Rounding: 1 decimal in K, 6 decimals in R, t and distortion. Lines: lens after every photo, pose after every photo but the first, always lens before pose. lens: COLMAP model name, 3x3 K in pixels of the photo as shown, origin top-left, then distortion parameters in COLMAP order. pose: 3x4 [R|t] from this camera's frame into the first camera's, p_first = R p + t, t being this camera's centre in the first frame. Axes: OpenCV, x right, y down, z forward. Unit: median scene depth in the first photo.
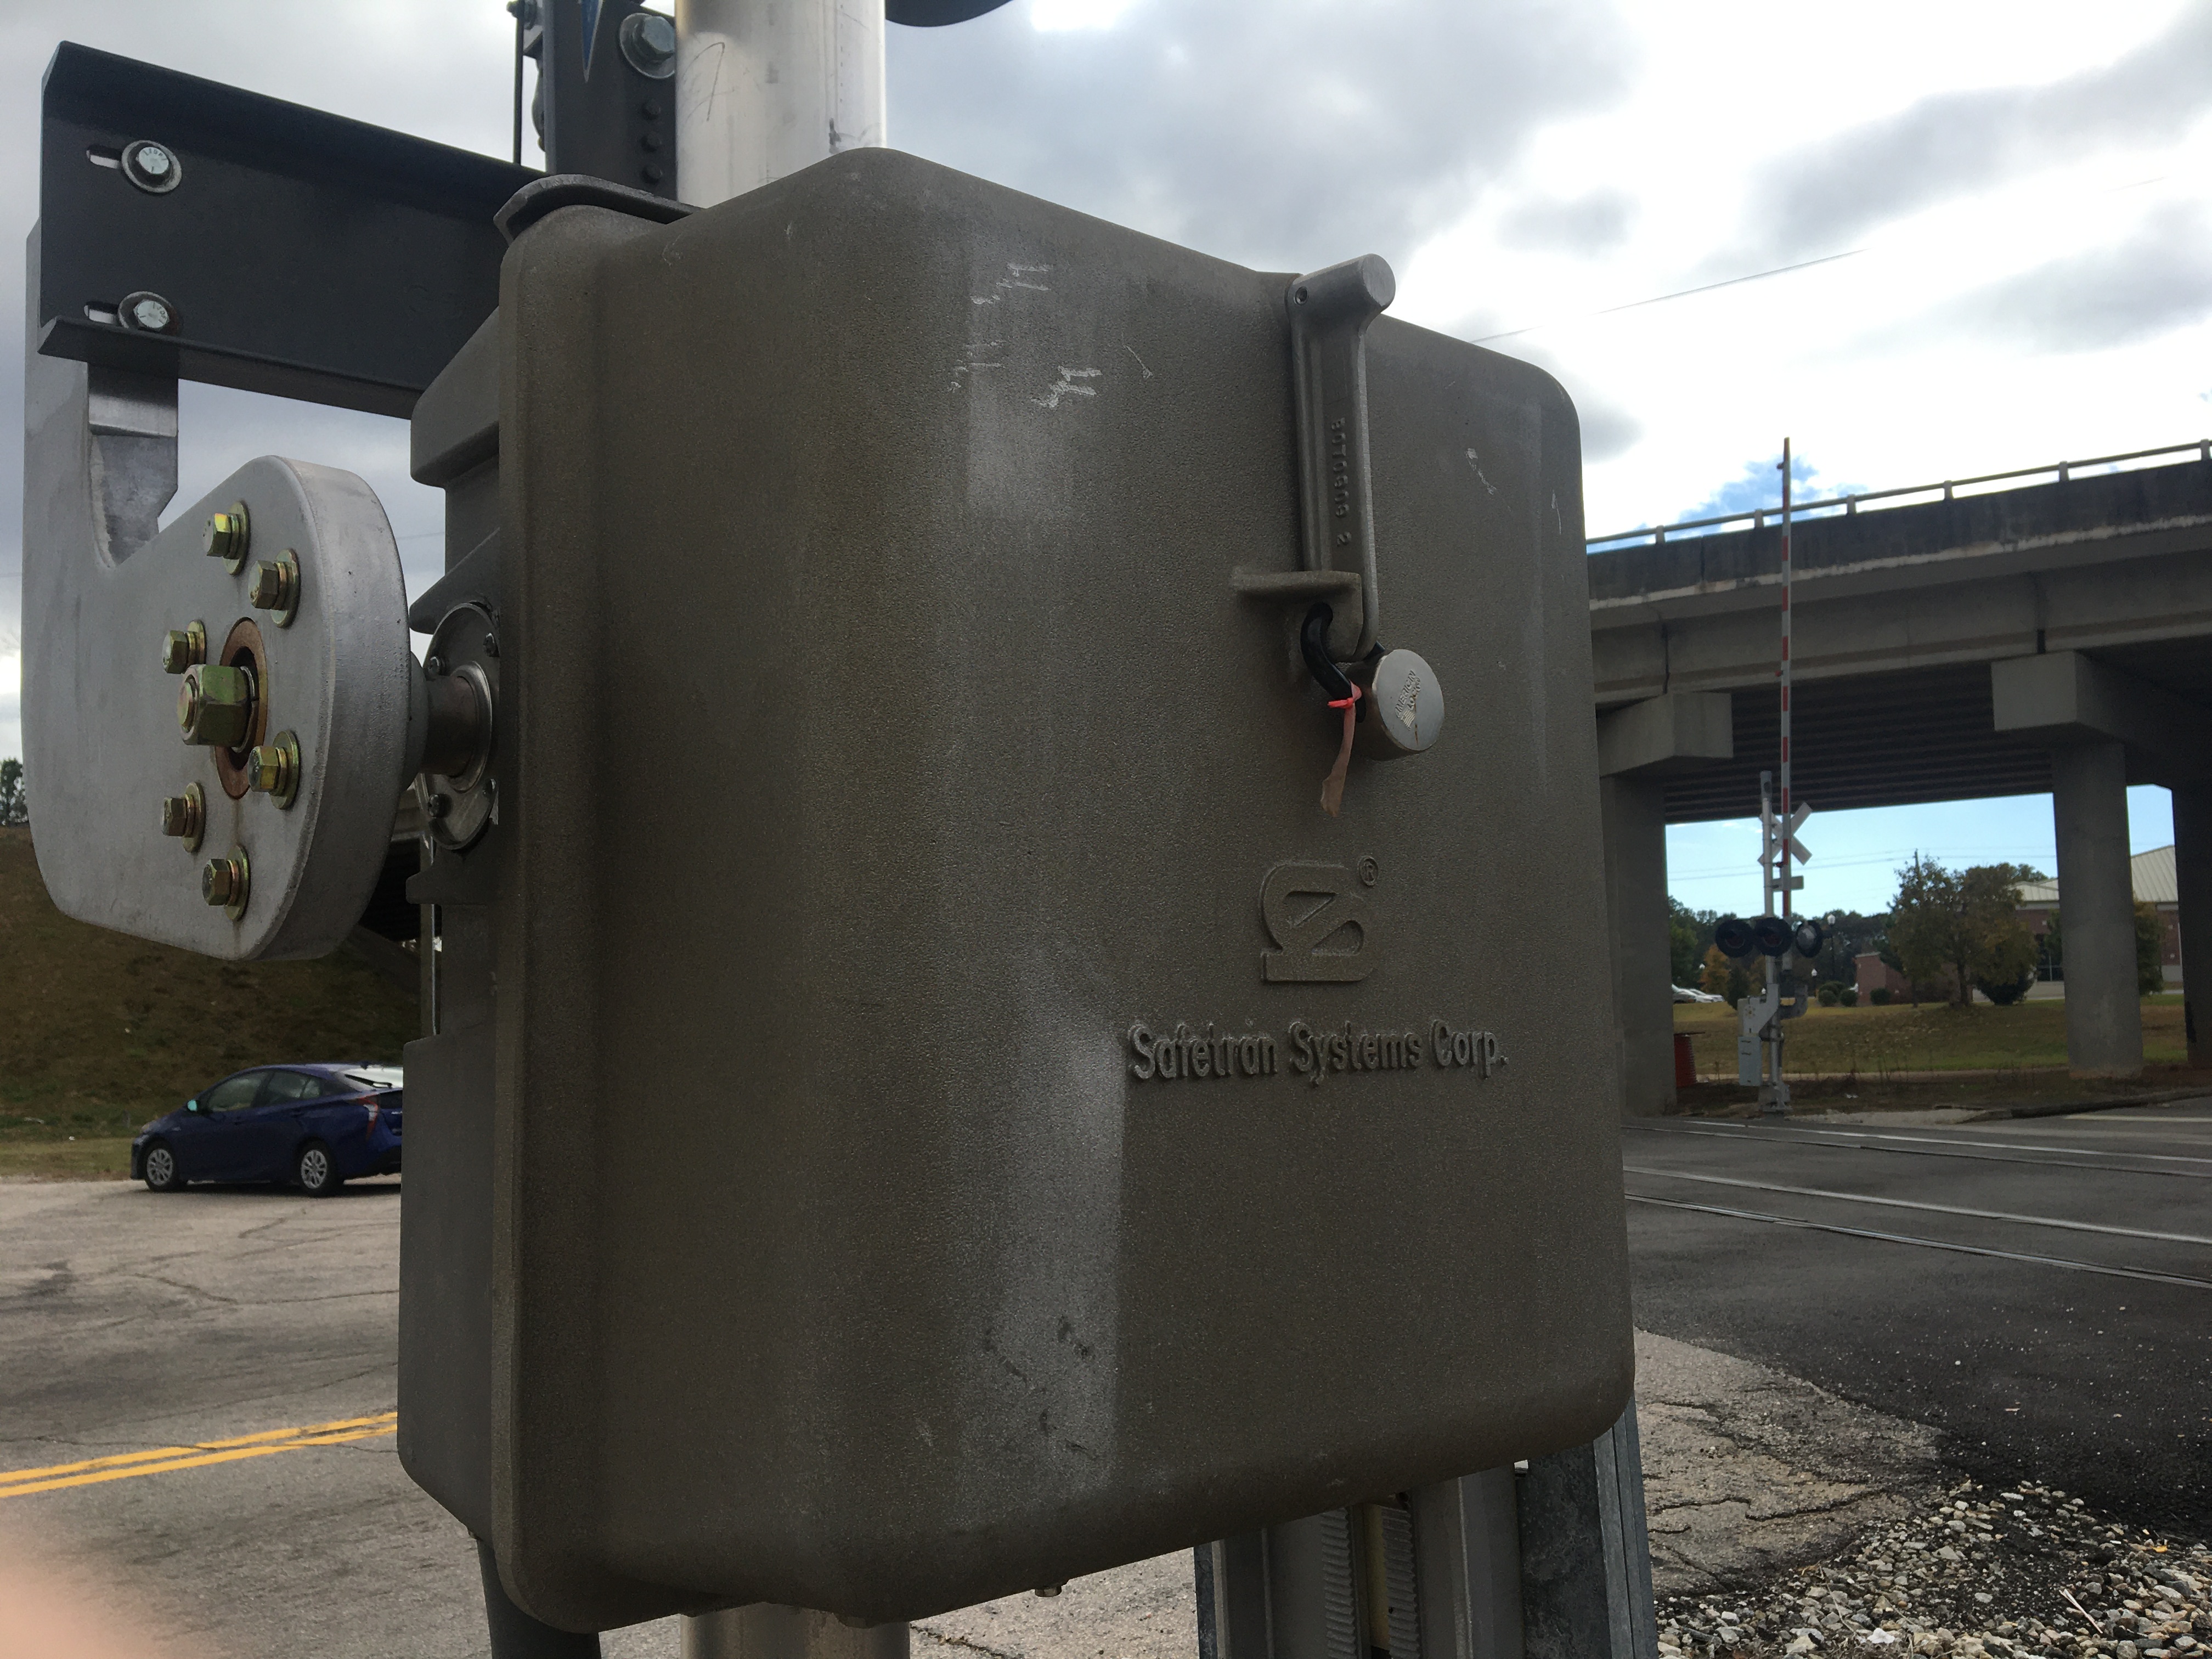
lens RADIAL K [[1861.8, 0, 1106.0], [0, 1861.8, 829.5], [0, 0, 1]] dist [0.076635, -0.123816]
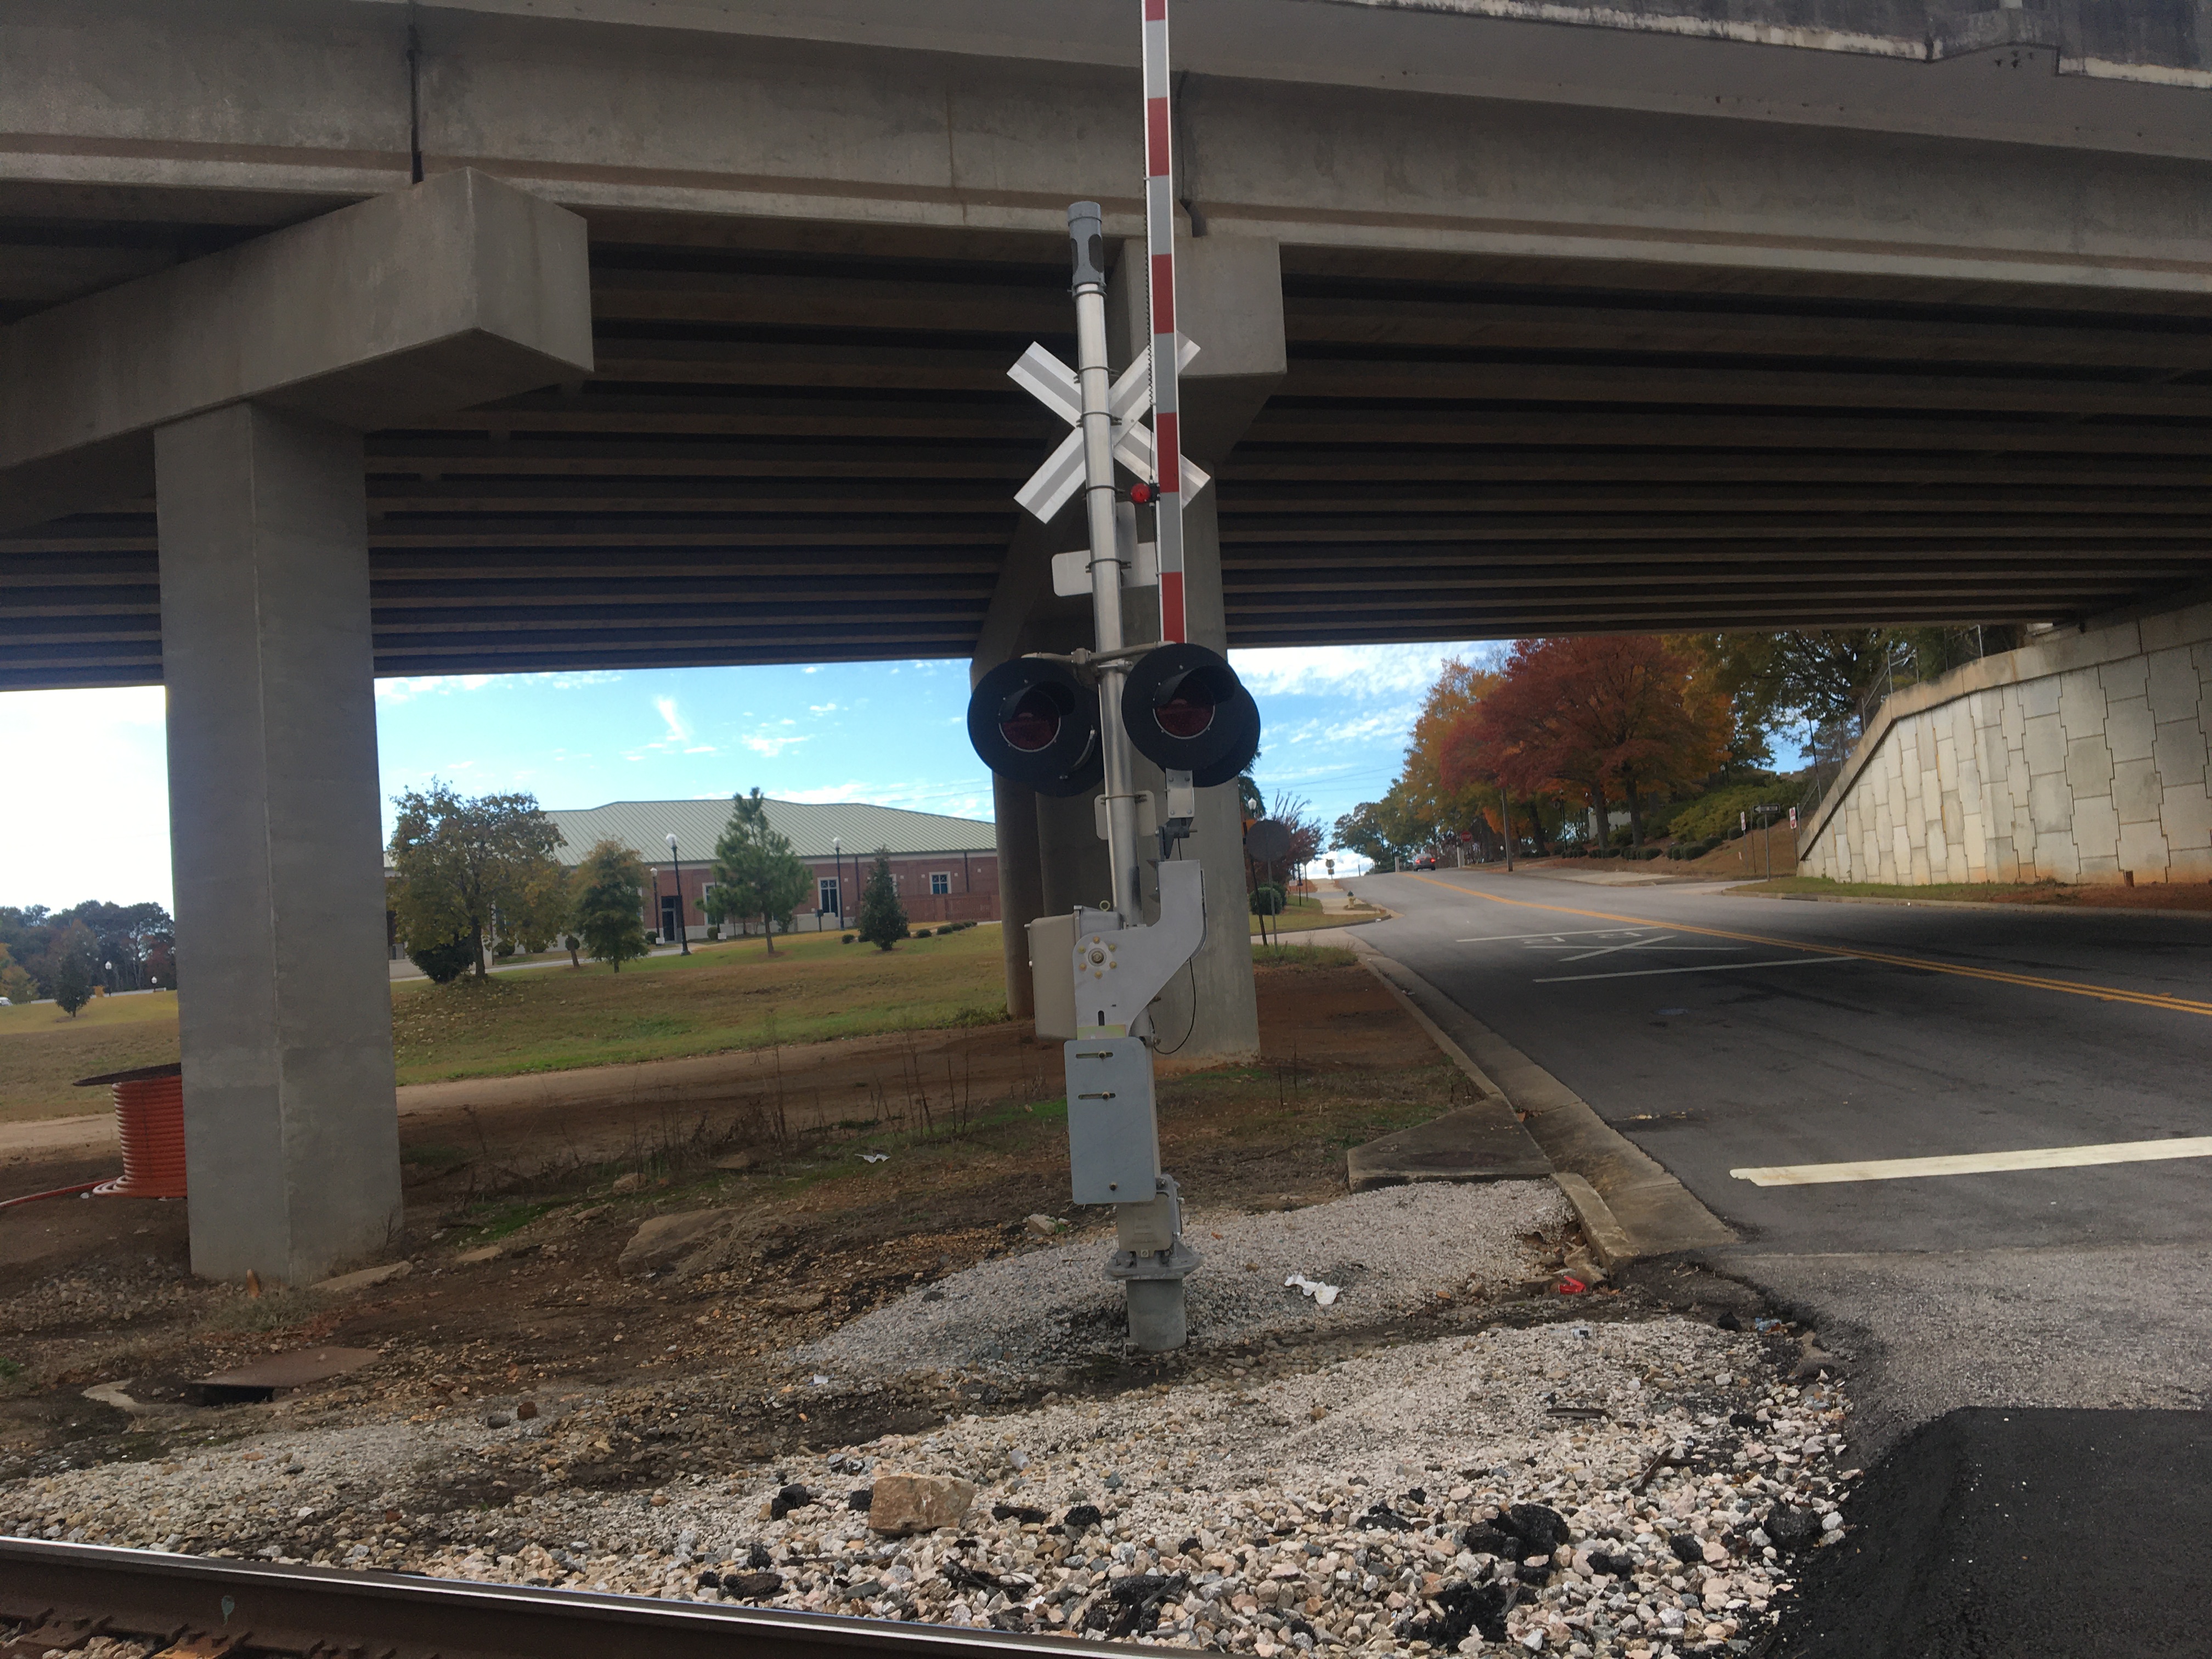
lens RADIAL K [[1805.6, 0, 1107.3], [0, 1805.6, 881.4], [0, 0, 1]] dist [-0.028254, -0.005069]
pose [[0.622770, -0.004743, 0.782391, 0.092870], [-0.018921, 0.999598, 0.021120, 0.061582], [-0.782176, -0.027957, 0.622430, 0.645958]]
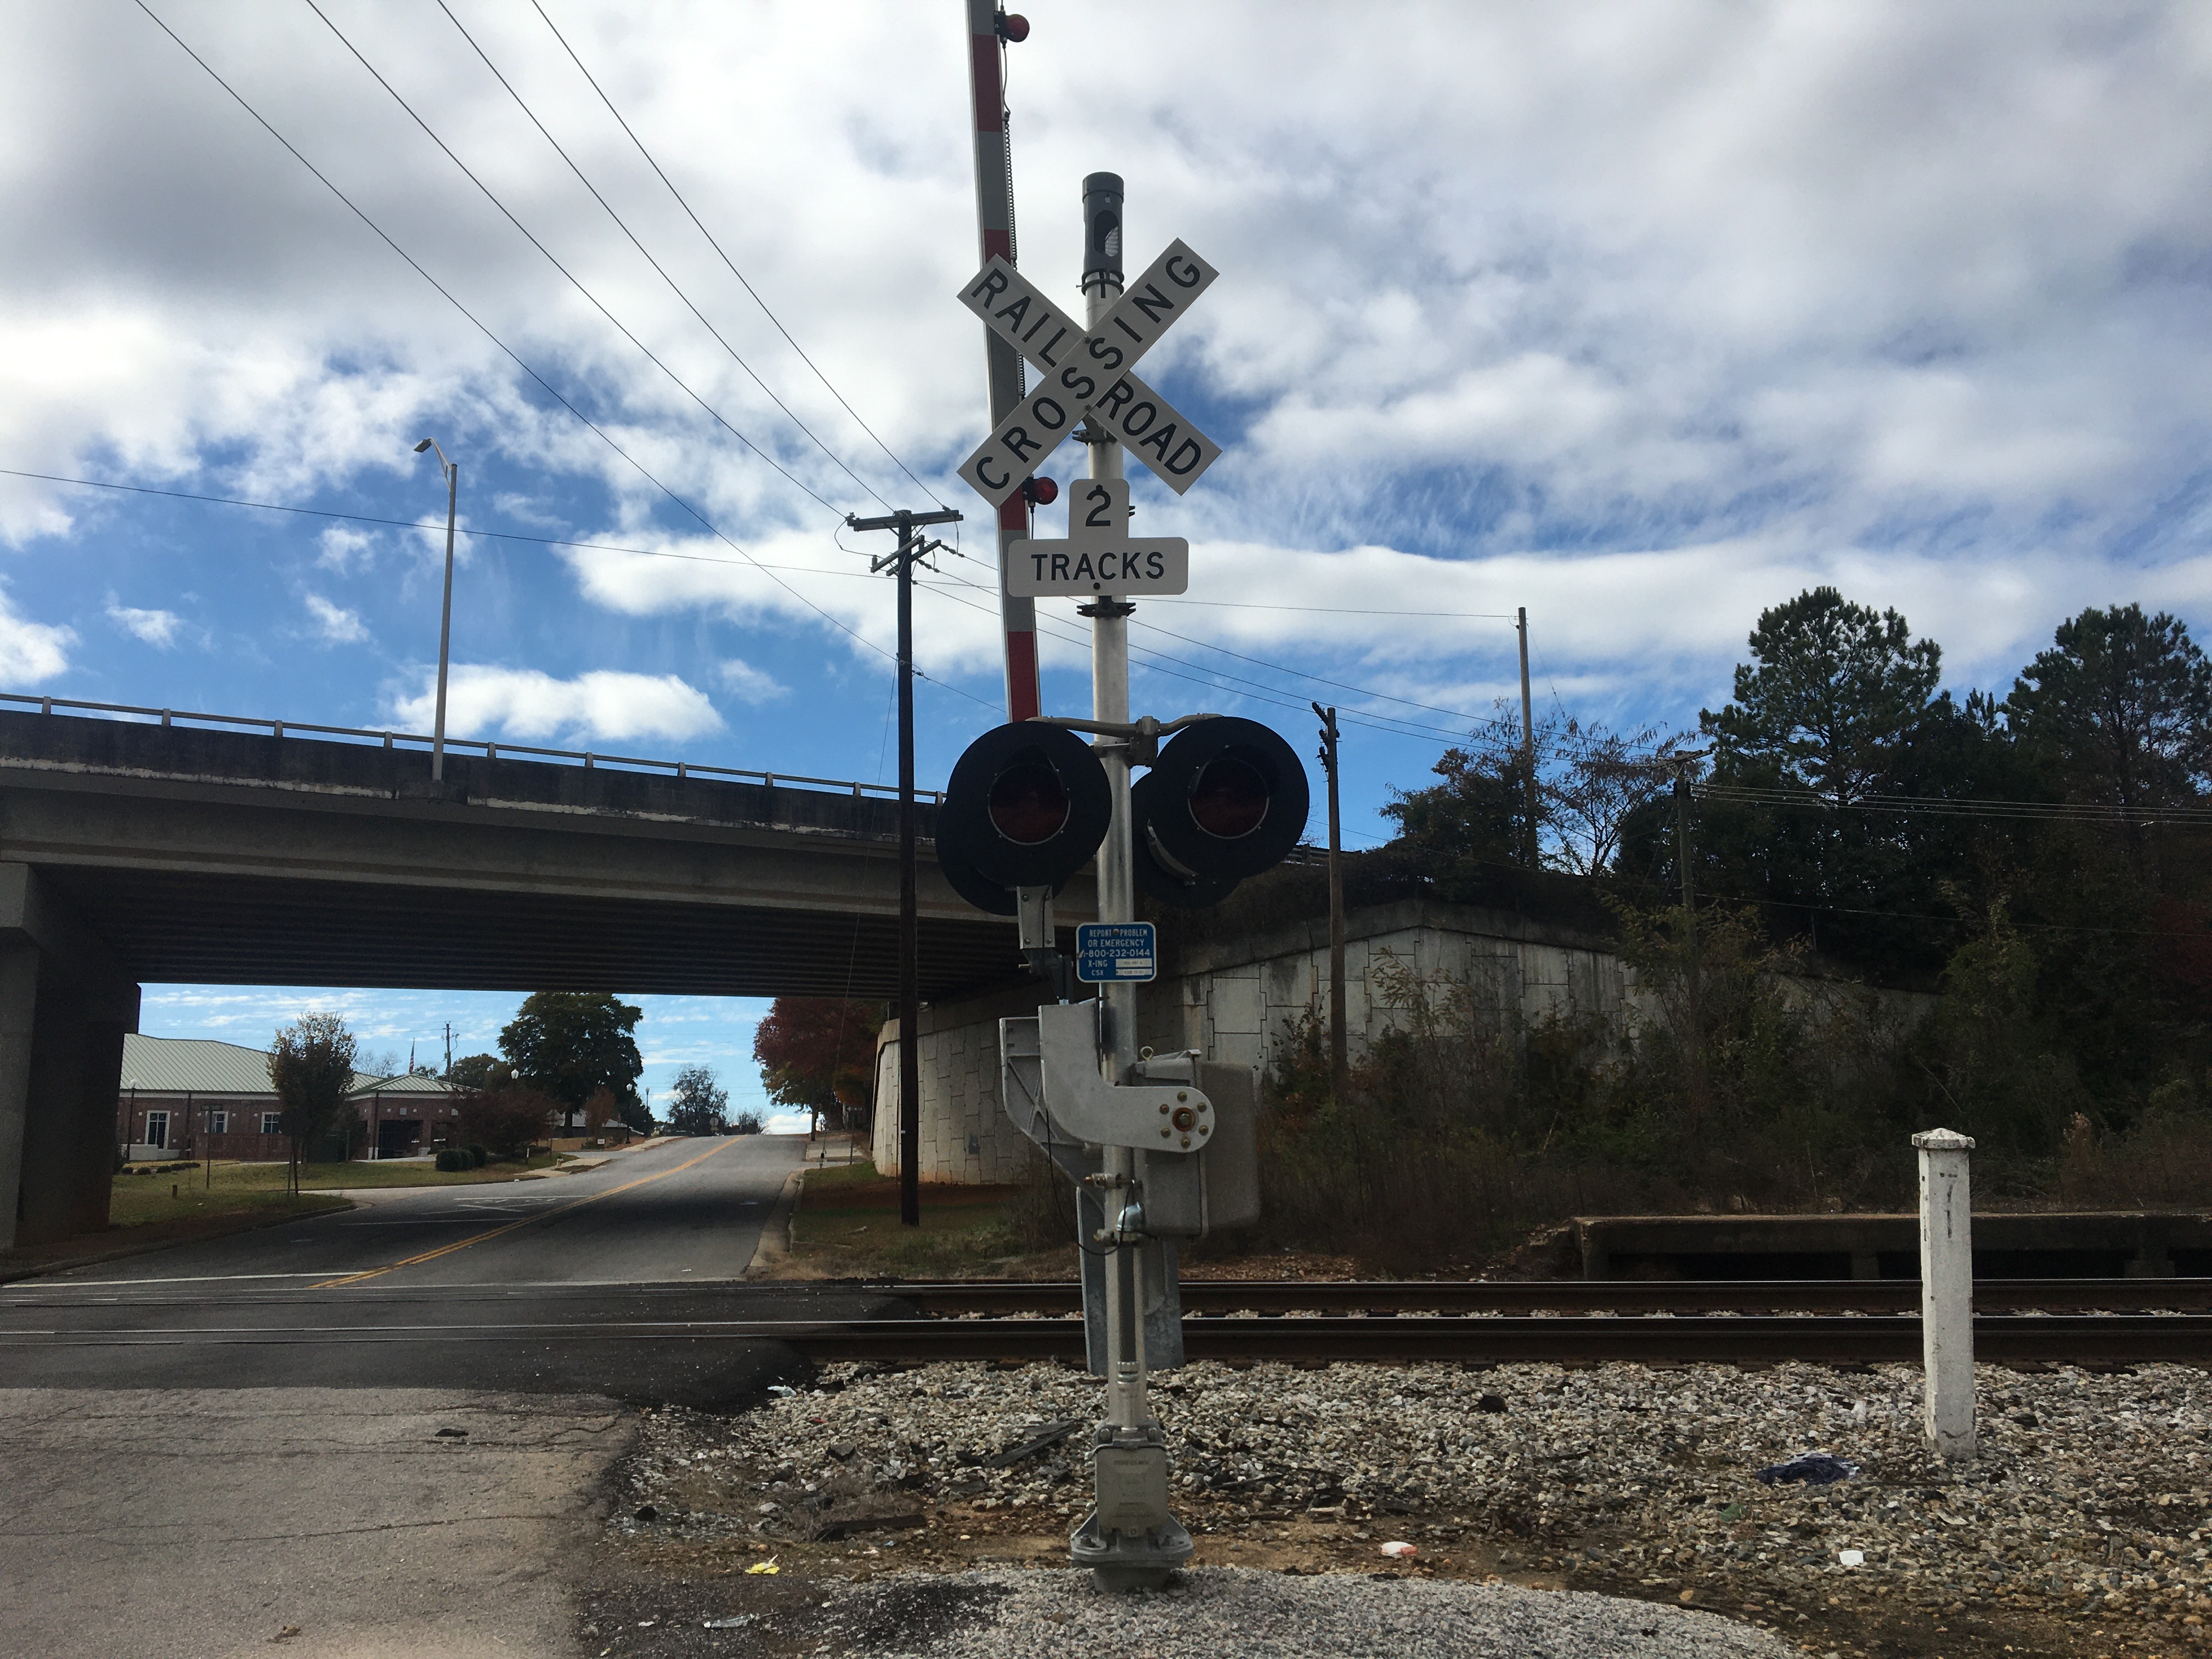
lens RADIAL K [[1866.5, 0, 1104.9], [0, 1866.5, 819.8], [0, 0, 1]] dist [0.099318, -0.160358]
pose [[0.425384, 0.174179, 0.888093, -0.191288], [-0.085932, 0.984645, -0.151955, -0.004505], [-0.900924, -0.011677, 0.433820, -0.054109]]
